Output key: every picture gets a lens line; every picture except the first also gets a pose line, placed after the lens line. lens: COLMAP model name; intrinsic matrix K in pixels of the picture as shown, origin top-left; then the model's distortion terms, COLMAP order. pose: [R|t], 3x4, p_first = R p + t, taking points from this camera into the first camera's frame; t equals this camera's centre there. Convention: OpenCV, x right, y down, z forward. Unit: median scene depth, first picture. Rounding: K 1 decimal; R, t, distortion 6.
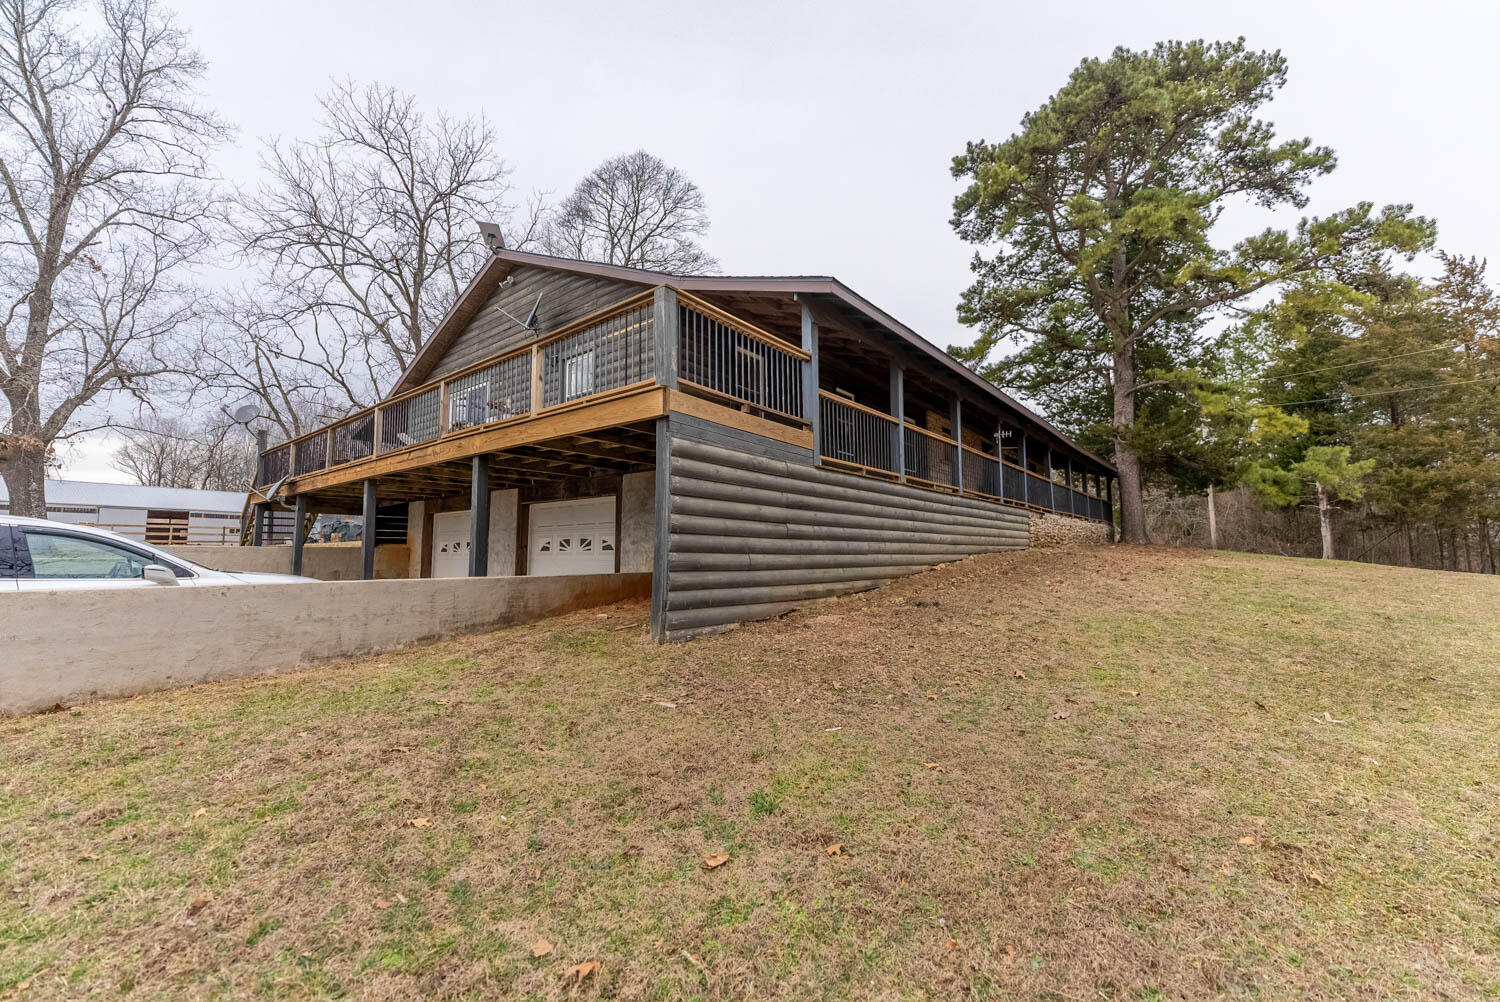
lens RADIAL K [[593.3, 0, 750.0], [0, 593.3, 501.0], [0, 0, 1]] dist [0.001125, -0.000463]
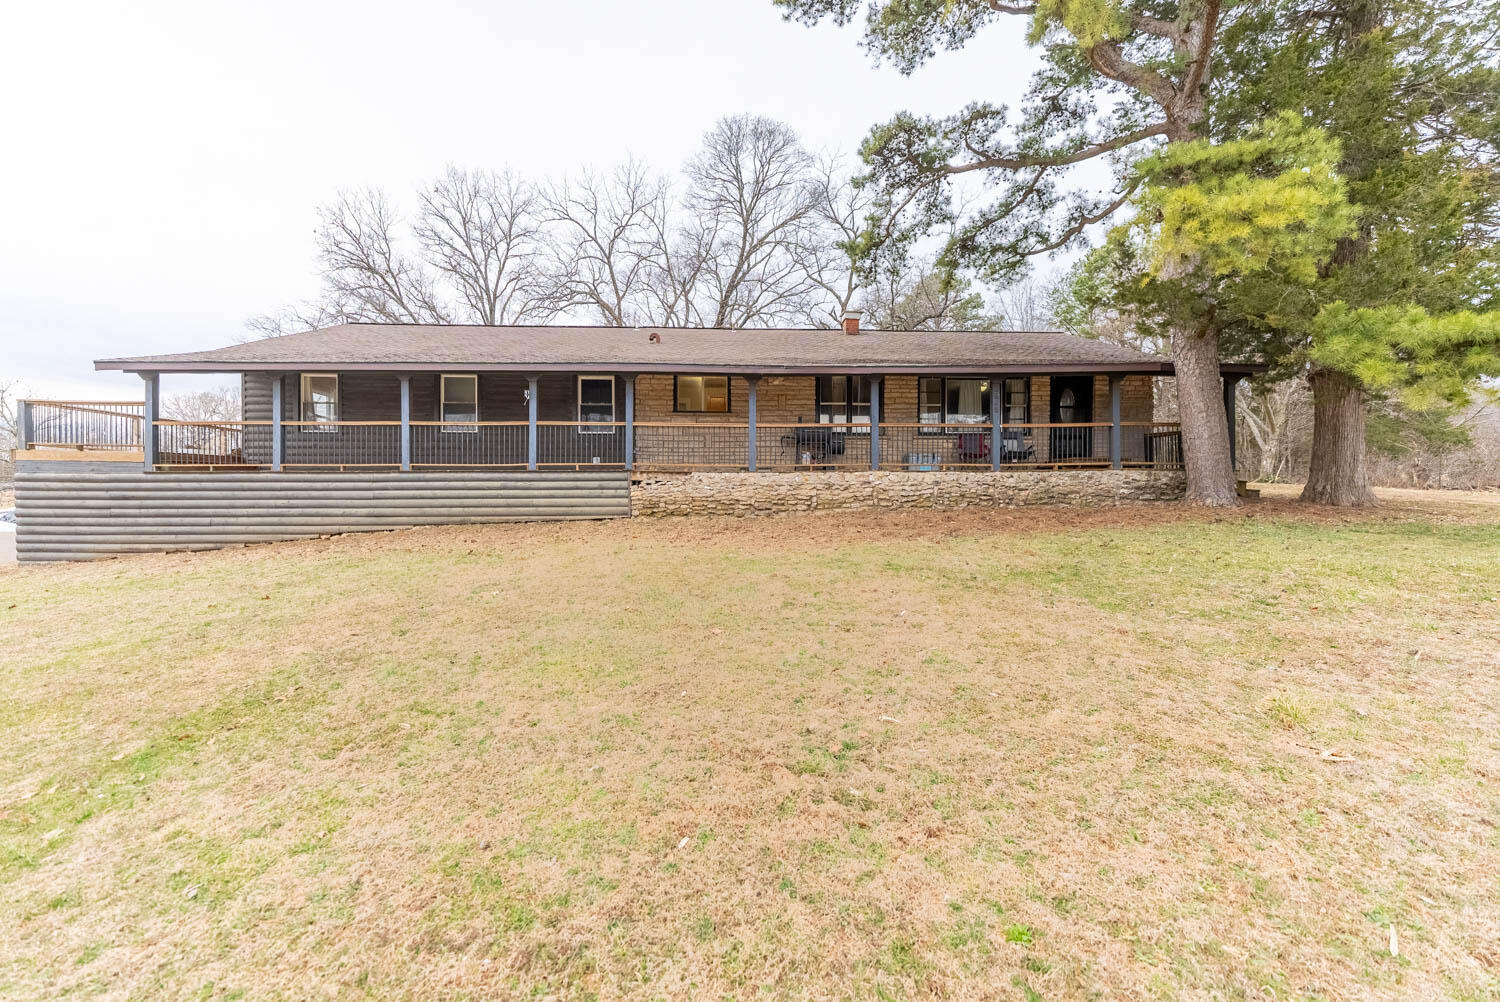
lens RADIAL K [[593.3, 0, 750.0], [0, 593.3, 501.0], [0, 0, 1]] dist [-0.000259, 0.000395]
pose [[0.656491, 0.004332, -0.754321, 2.455007], [0.069721, 0.995354, 0.066396, 0.028322], [0.751104, -0.096180, 0.653140, 1.195601]]
